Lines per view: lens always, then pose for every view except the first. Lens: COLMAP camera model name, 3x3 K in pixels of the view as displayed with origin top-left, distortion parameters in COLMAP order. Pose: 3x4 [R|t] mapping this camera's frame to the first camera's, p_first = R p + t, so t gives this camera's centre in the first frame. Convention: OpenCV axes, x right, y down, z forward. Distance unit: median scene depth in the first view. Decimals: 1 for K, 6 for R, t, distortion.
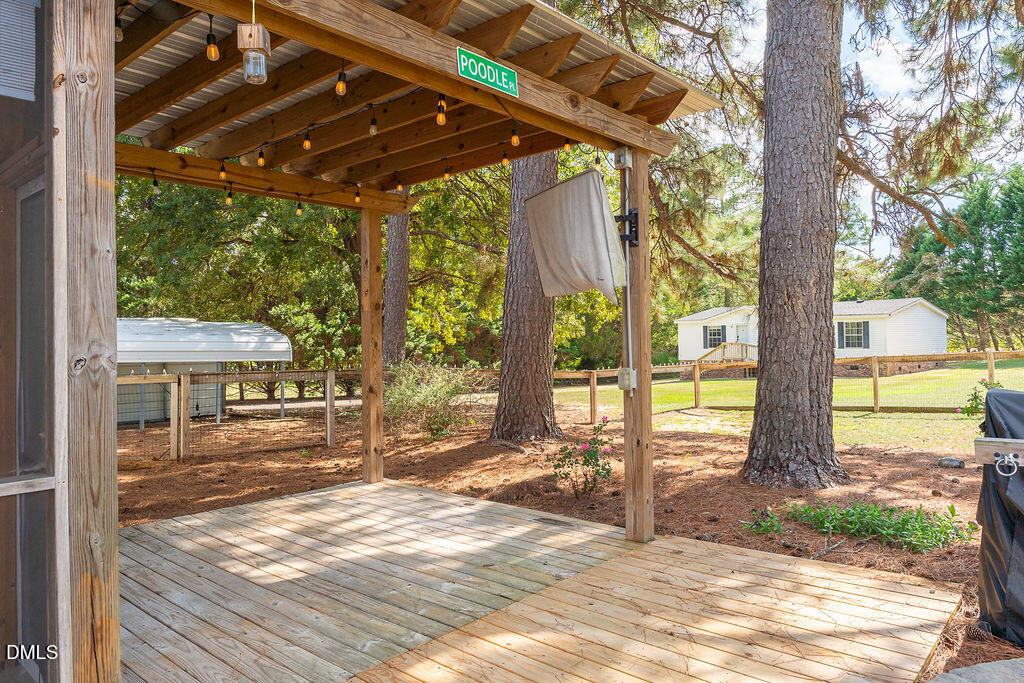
lens RADIAL K [[683.3, 0, 512.0], [0, 683.3, 341.5], [0, 0, 1]] dist [0.001028, 0.000055]
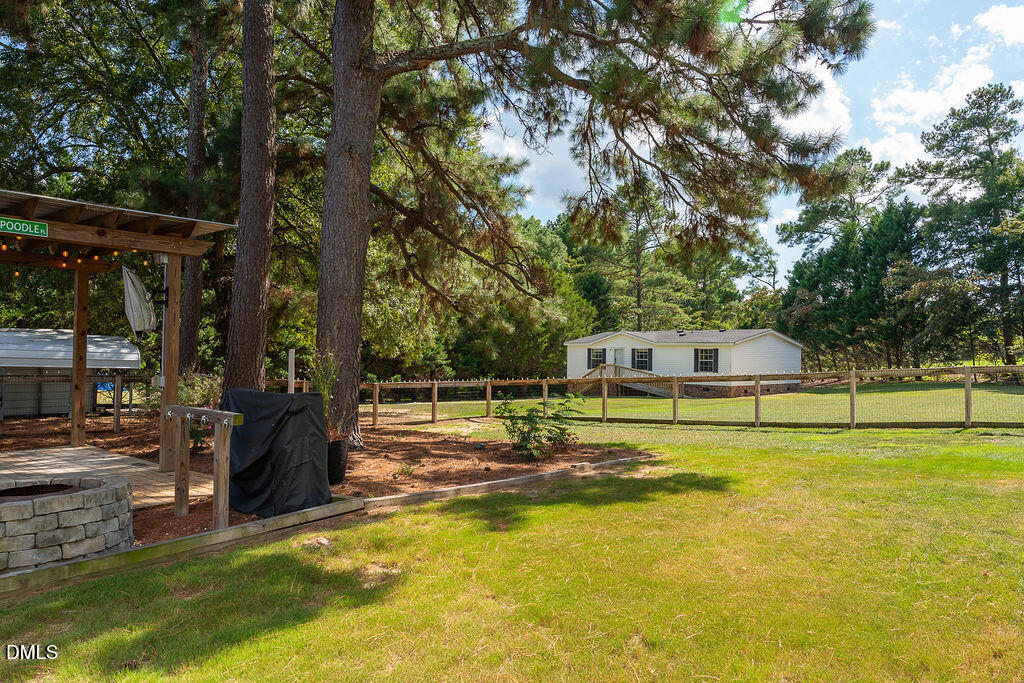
lens RADIAL K [[692.3, 0, 512.0], [0, 692.3, 341.5], [0, 0, 1]] dist [0.001859, 0.000598]
pose [[0.999323, 0.028991, 0.022654, 0.145212], [-0.028451, 0.999312, -0.023808, -0.004445], [-0.023329, 0.023147, 0.999460, -0.114833]]
